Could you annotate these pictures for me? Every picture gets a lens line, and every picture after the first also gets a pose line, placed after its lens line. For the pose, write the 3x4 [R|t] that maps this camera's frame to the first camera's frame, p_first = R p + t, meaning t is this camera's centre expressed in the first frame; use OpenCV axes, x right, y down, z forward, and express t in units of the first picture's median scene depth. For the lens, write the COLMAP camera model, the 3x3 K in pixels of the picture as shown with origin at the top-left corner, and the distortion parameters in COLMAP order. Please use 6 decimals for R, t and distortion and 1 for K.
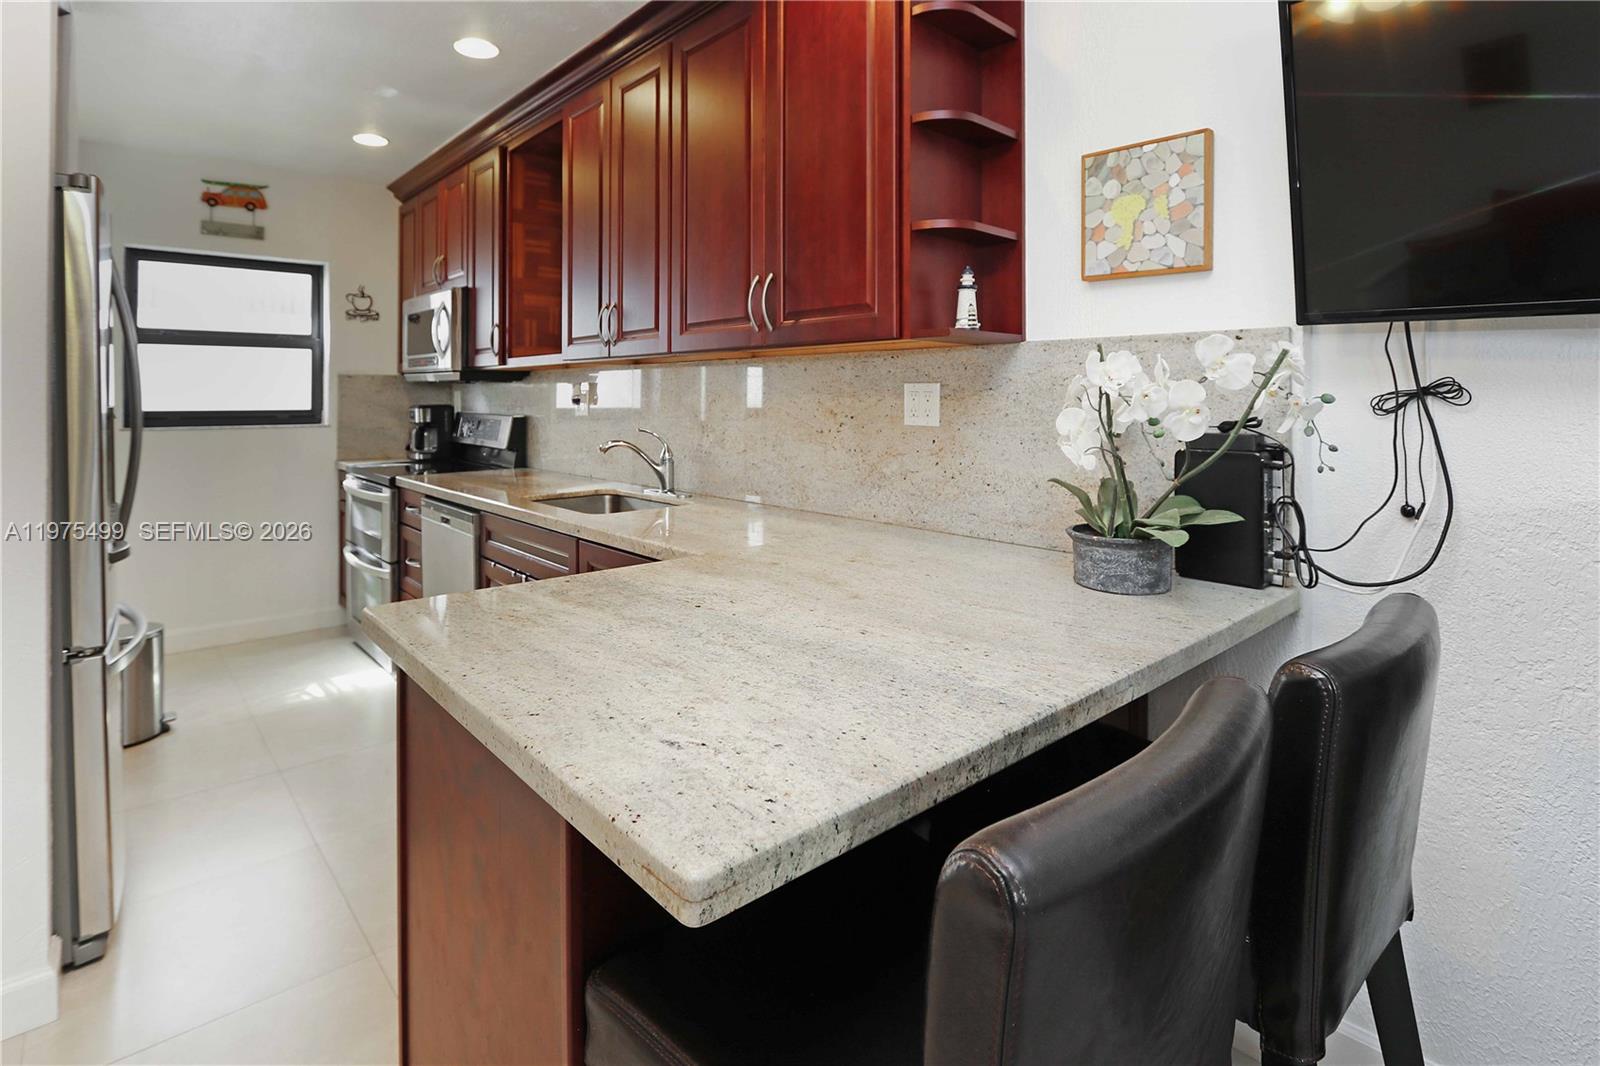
lens RADIAL K [[817.9, 0, 815.5], [0, 817.9, 391.7], [0, 0, 1]] dist [-0.023388, 0.006291]
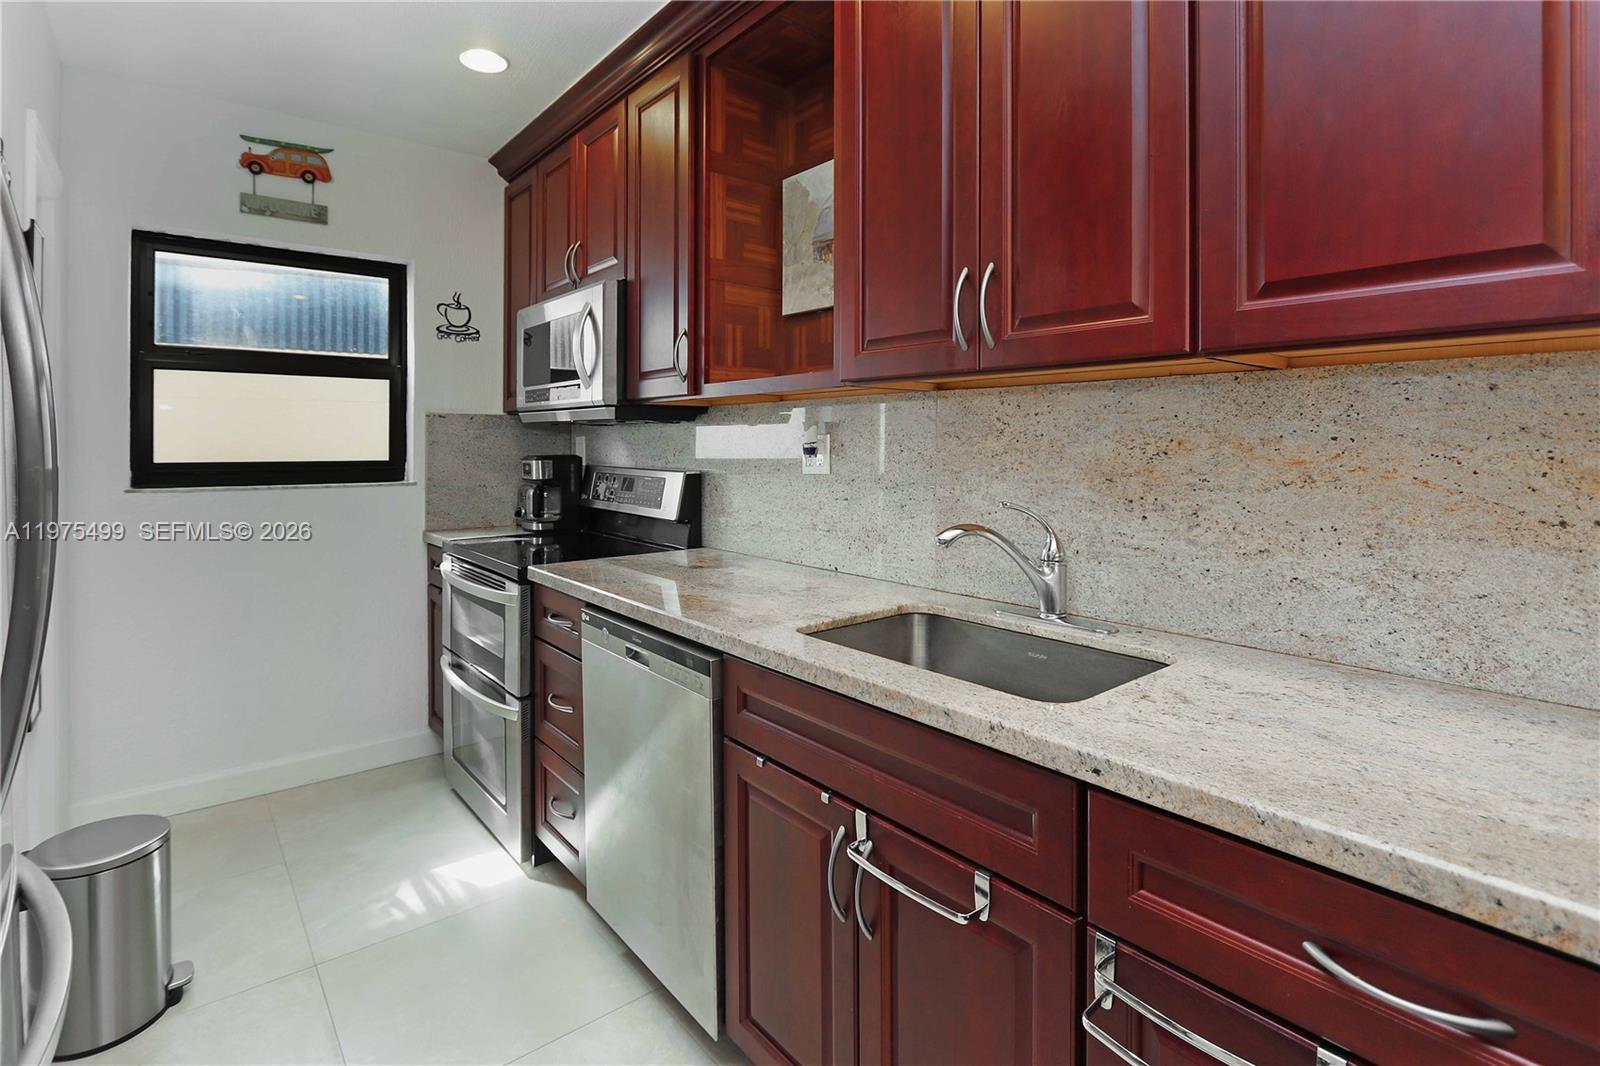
lens RADIAL K [[817.9, 0, 827.3], [0, 817.9, 441.0], [0, 0, 1]] dist [-0.023388, 0.006291]
pose [[0.999262, -0.000369, -0.038409, -0.221699], [0.000534, 0.999991, 0.004288, 0.000695], [0.038407, -0.004305, 0.999253, 0.314161]]
